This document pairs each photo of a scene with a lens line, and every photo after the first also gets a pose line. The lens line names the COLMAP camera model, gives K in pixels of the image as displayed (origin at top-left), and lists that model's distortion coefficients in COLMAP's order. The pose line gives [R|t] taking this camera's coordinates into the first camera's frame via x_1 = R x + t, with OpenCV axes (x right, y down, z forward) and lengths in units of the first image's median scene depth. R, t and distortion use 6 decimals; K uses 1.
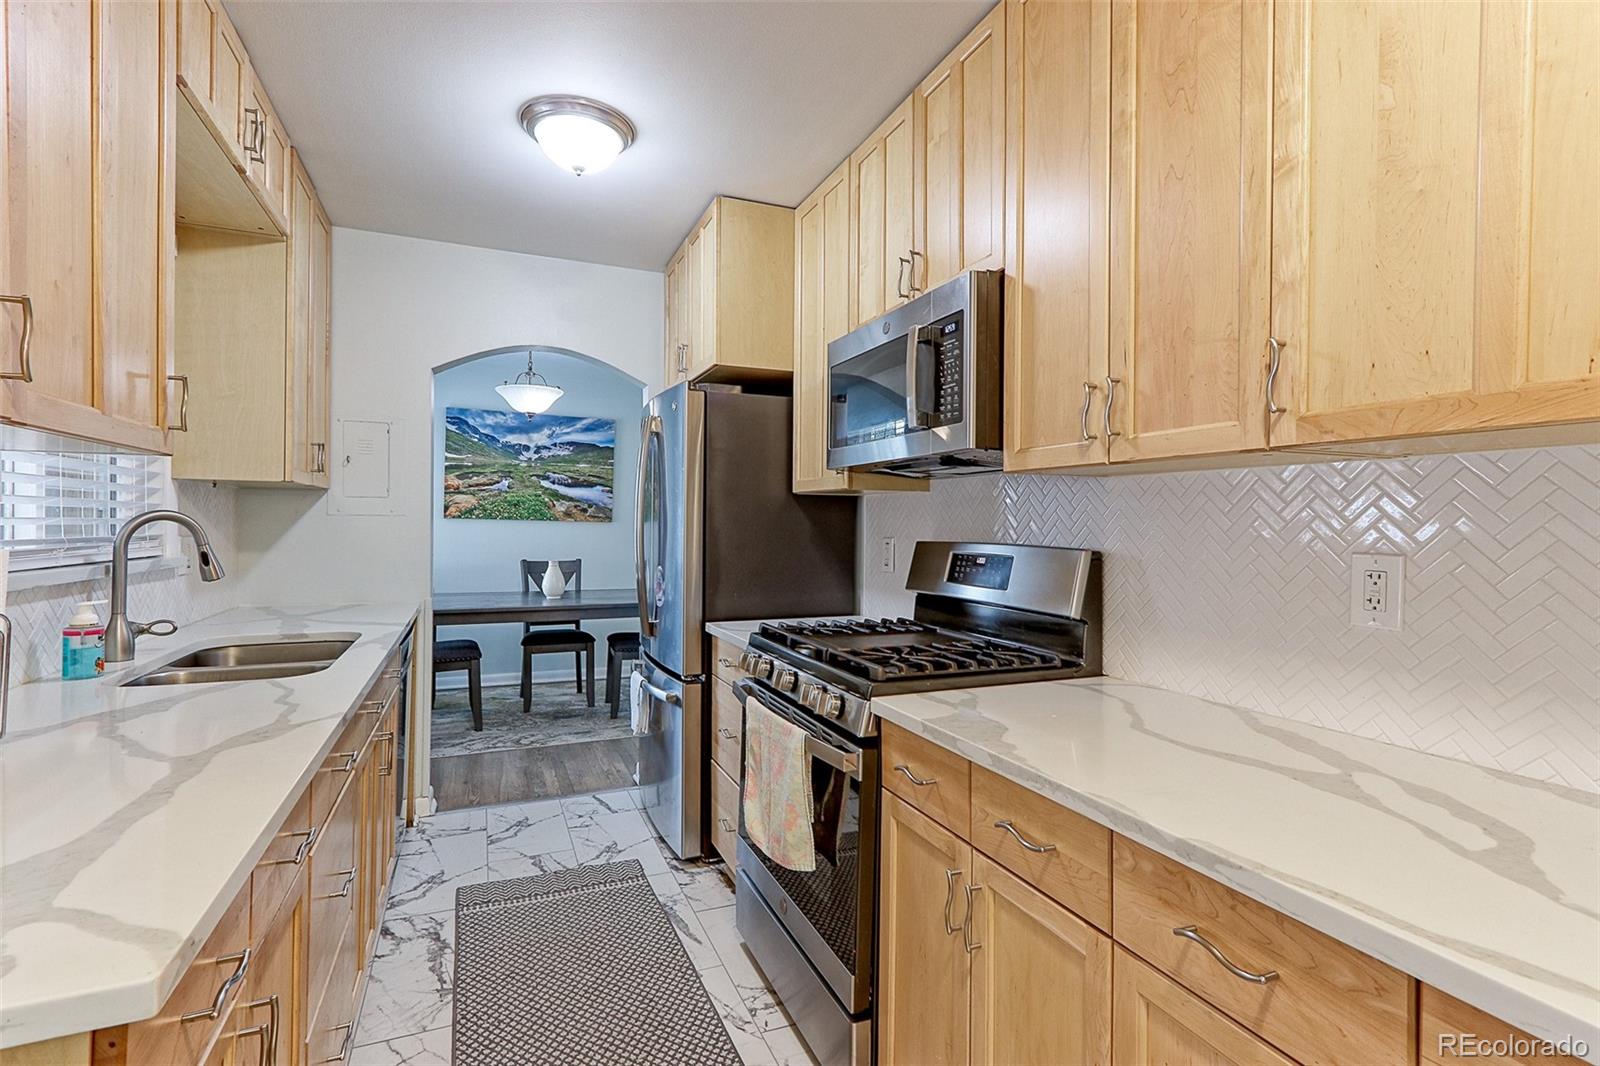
lens RADIAL K [[738.7, 0, 796.4], [0, 738.7, 526.0], [0, 0, 1]] dist [-0.001251, 0.001873]
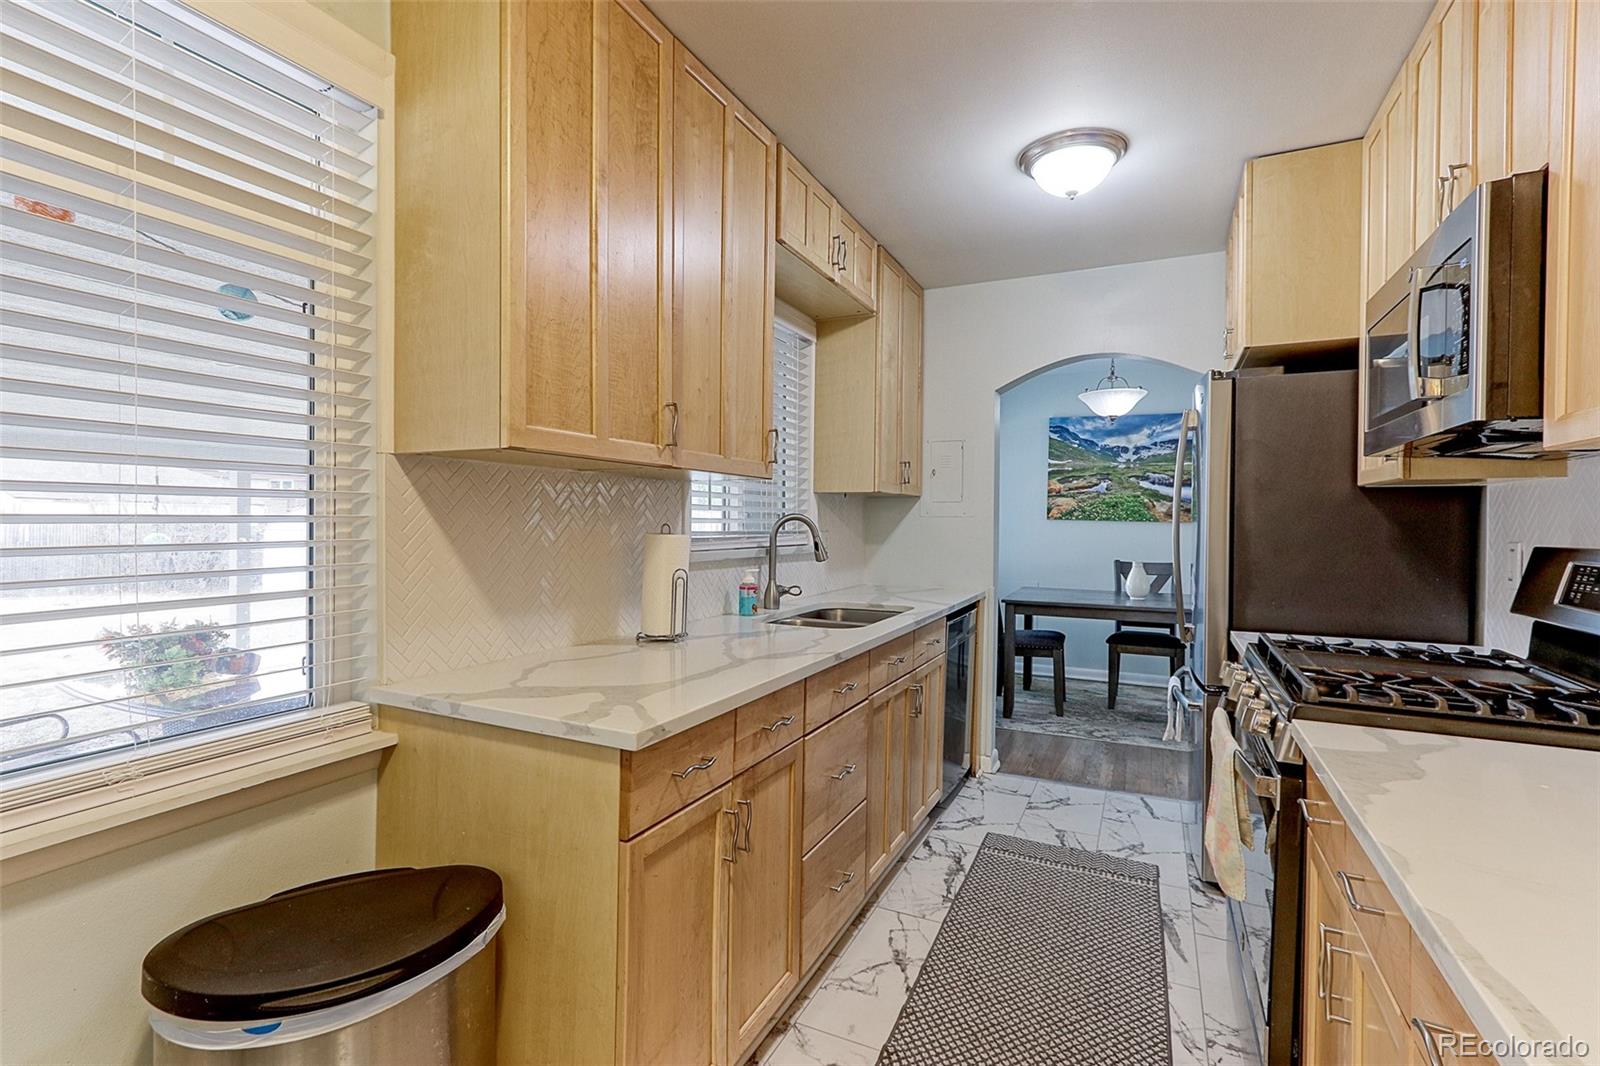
lens RADIAL K [[738.7, 0, 793.7], [0, 738.7, 527.4], [0, 0, 1]] dist [-0.001251, 0.001873]
pose [[0.662602, 0.003799, -0.748962, 0.202849], [-0.004677, 0.999989, 0.000934, 0.003788], [0.748957, 0.002883, 0.662612, -0.013079]]
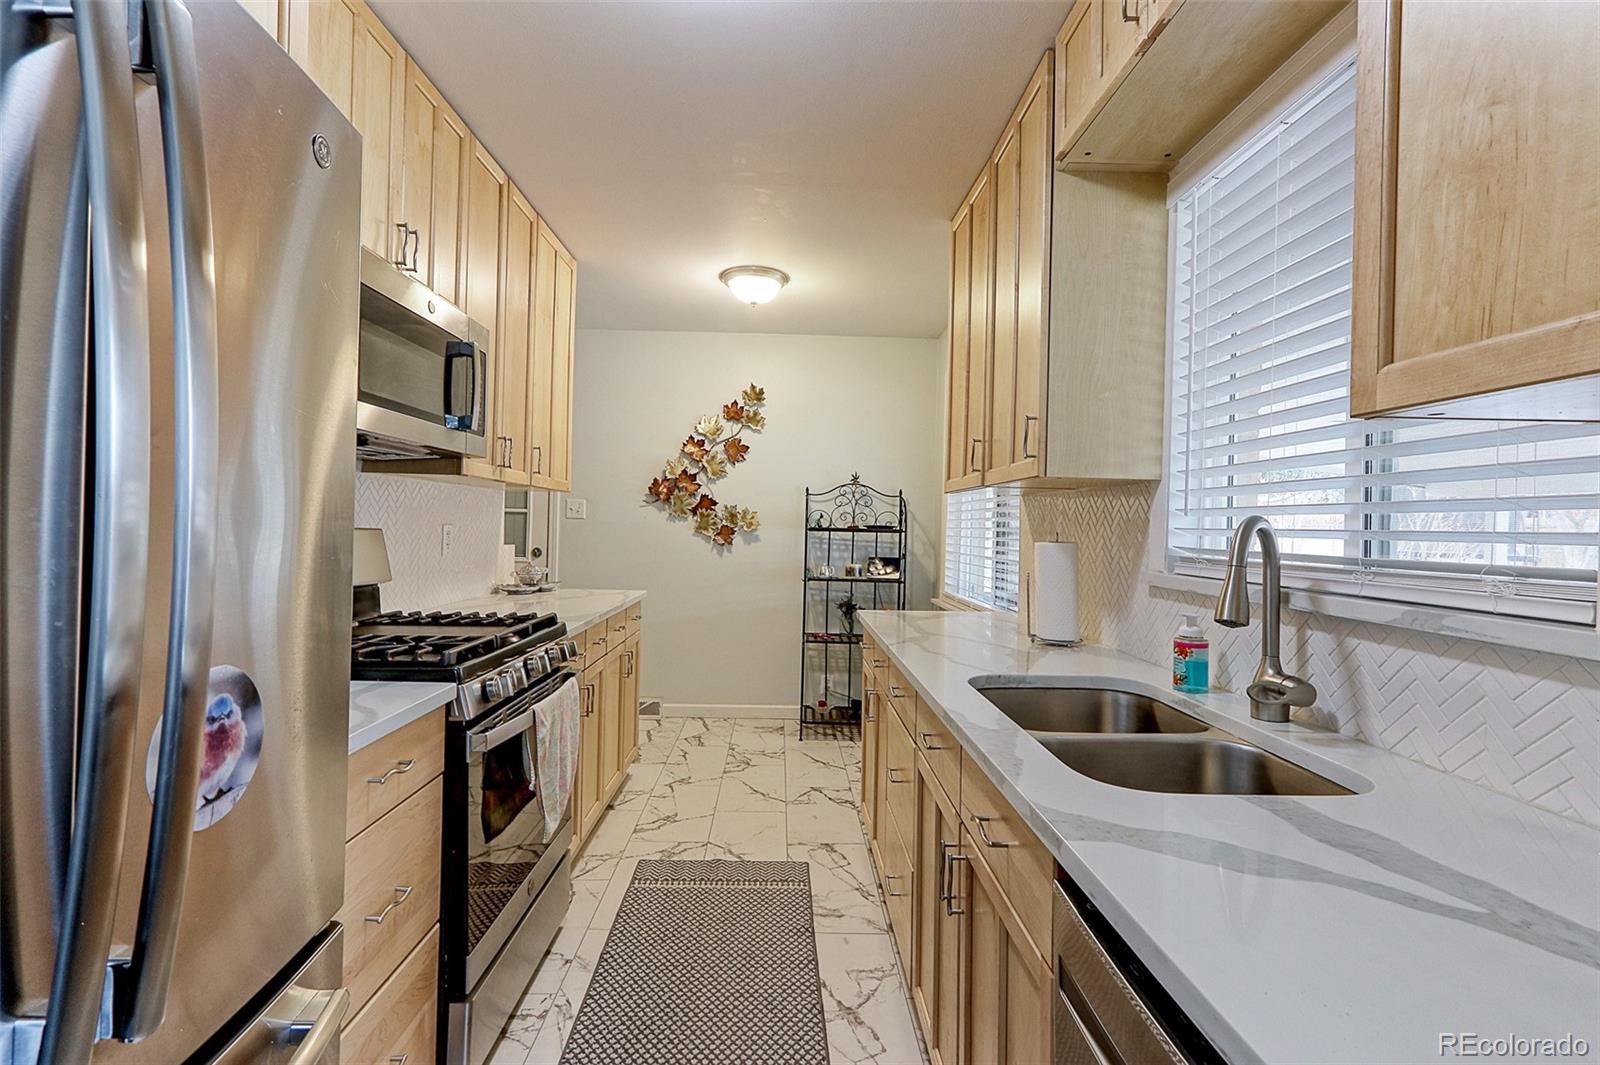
lens RADIAL K [[738.7, 0, 803.5], [0, 738.7, 522.1], [0, 0, 1]] dist [-0.001251, 0.001873]
pose [[-0.932573, -0.025225, 0.360100, -0.512191], [-0.027828, 0.999611, -0.002047, -0.002327], [-0.359908, -0.011930, -0.932911, 1.277341]]
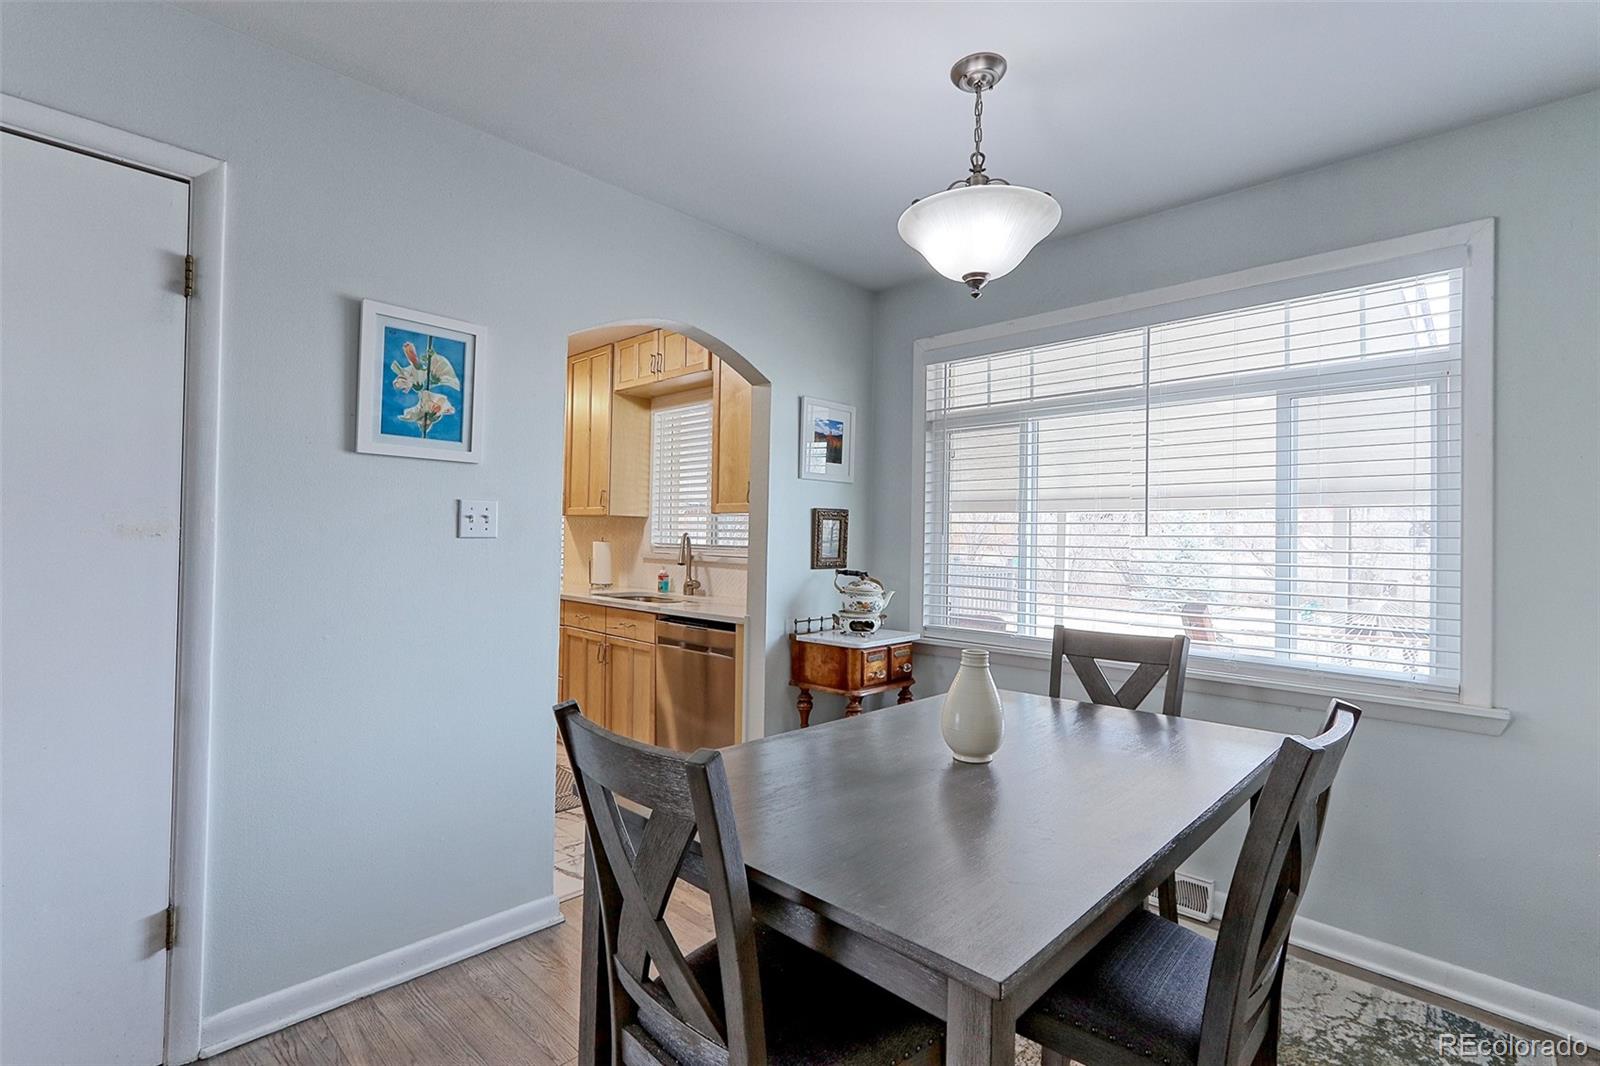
lens RADIAL K [[738.7, 0, 801.0], [0, 738.7, 532.2], [0, 0, 1]] dist [-0.001251, 0.001873]
pose [[-0.914969, -0.027661, -0.402575, -0.209264], [-0.025465, 0.999617, -0.010807, -0.005874], [0.402719, 0.000364, -0.915323, 2.251349]]
